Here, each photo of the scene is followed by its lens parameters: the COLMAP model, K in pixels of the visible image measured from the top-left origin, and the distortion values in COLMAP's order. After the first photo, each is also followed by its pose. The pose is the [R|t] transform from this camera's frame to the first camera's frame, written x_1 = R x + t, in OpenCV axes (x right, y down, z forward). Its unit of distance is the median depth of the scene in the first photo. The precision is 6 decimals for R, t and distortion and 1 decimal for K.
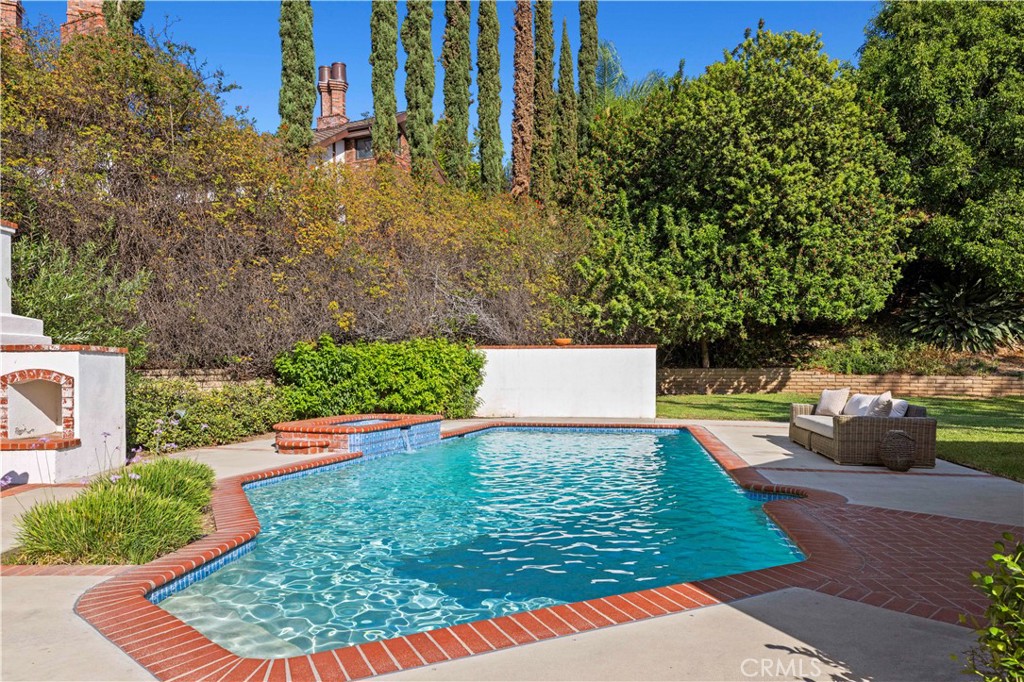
lens RADIAL K [[709.6, 0, 504.3], [0, 709.6, 370.2], [0, 0, 1]] dist [0.004954, -0.002558]
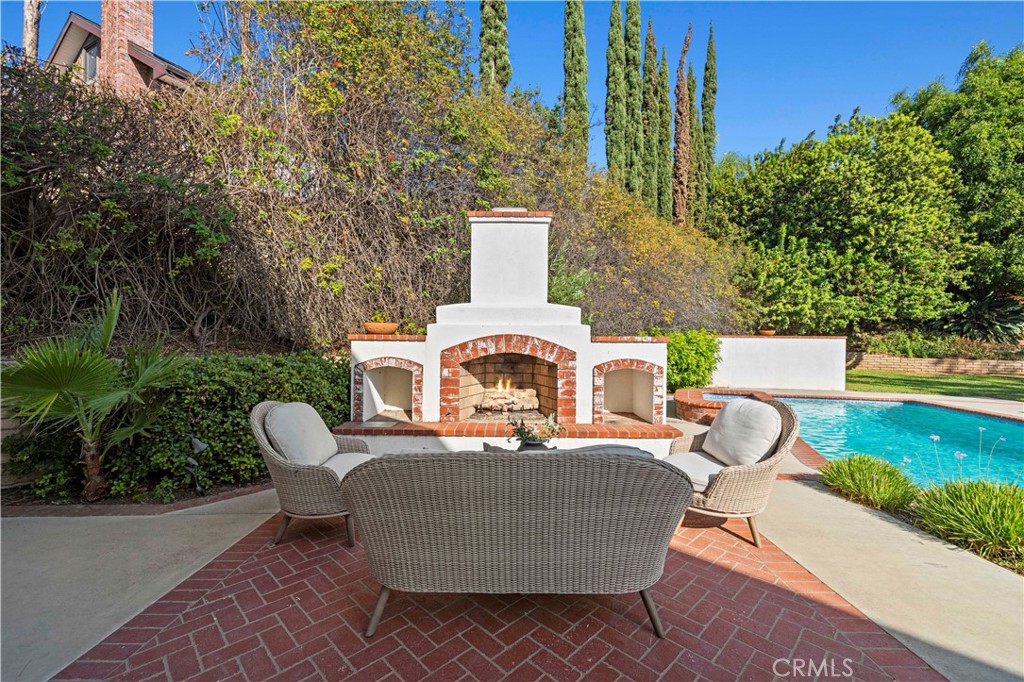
lens RADIAL K [[429.8, 0, 509.5], [0, 429.8, 338.6], [0, 0, 1]] dist [0.004122, 0.000587]
pose [[0.999738, 0.013979, -0.018145, -0.331063], [-0.014244, 0.999792, -0.014571, -0.008170], [0.017938, 0.014826, 0.999729, 0.138181]]
